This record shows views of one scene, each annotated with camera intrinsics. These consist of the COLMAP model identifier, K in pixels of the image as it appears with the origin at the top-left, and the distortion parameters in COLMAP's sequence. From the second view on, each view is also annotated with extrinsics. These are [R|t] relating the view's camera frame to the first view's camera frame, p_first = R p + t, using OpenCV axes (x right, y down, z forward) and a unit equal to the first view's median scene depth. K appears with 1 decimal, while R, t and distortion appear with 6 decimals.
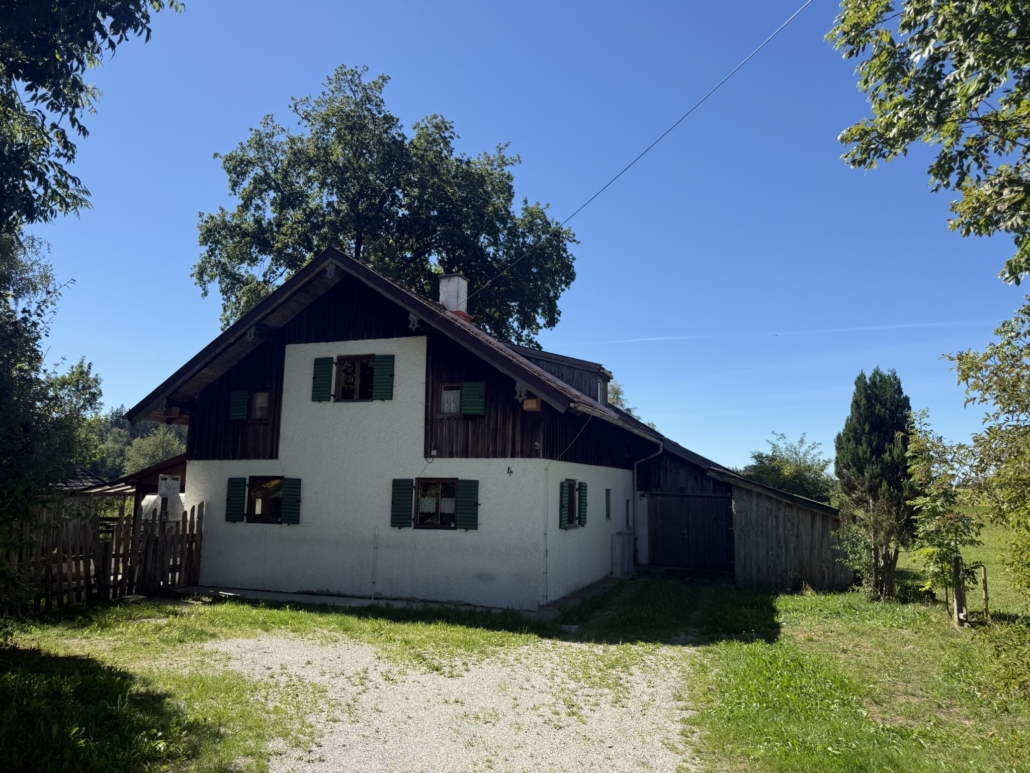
lens RADIAL K [[723.8, 0, 515.0], [0, 723.8, 386.5], [0, 0, 1]] dist [0.157849, -0.269235]
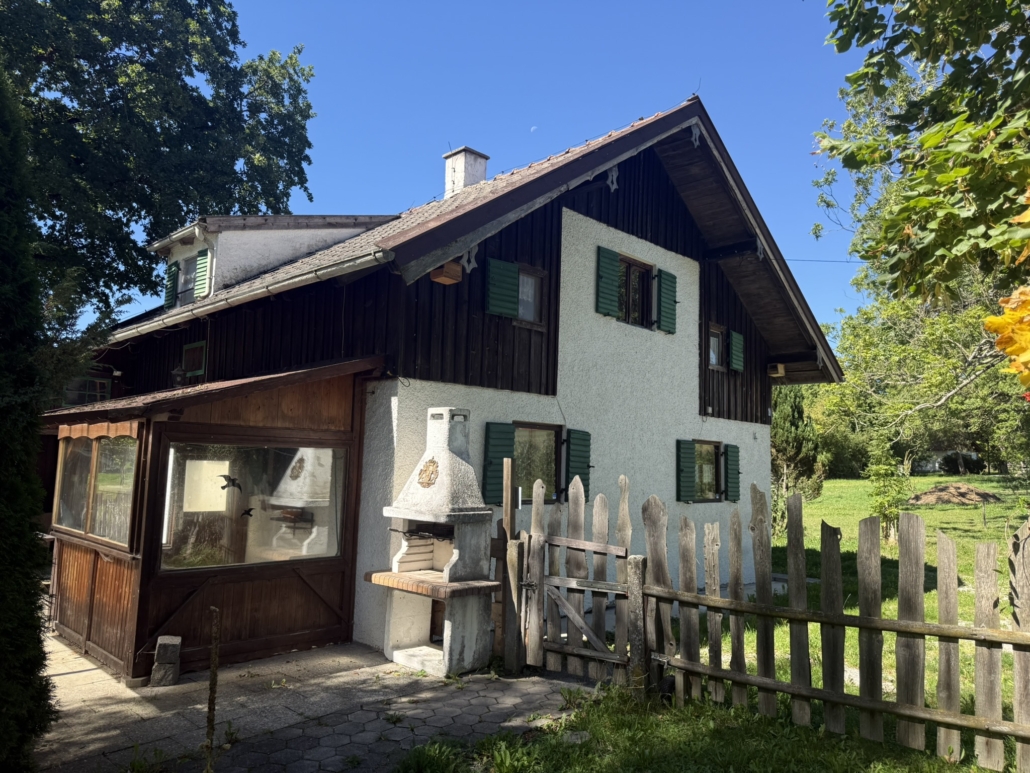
lens RADIAL K [[723.8, 0, 515.0], [0, 723.8, 386.5], [0, 0, 1]] dist [0.157849, -0.269235]
pose [[0.406414, 0.091274, 0.909119, -0.915716], [-0.161859, 0.986453, -0.026681, 0.117574], [-0.899238, -0.136306, 0.415682, 0.824310]]
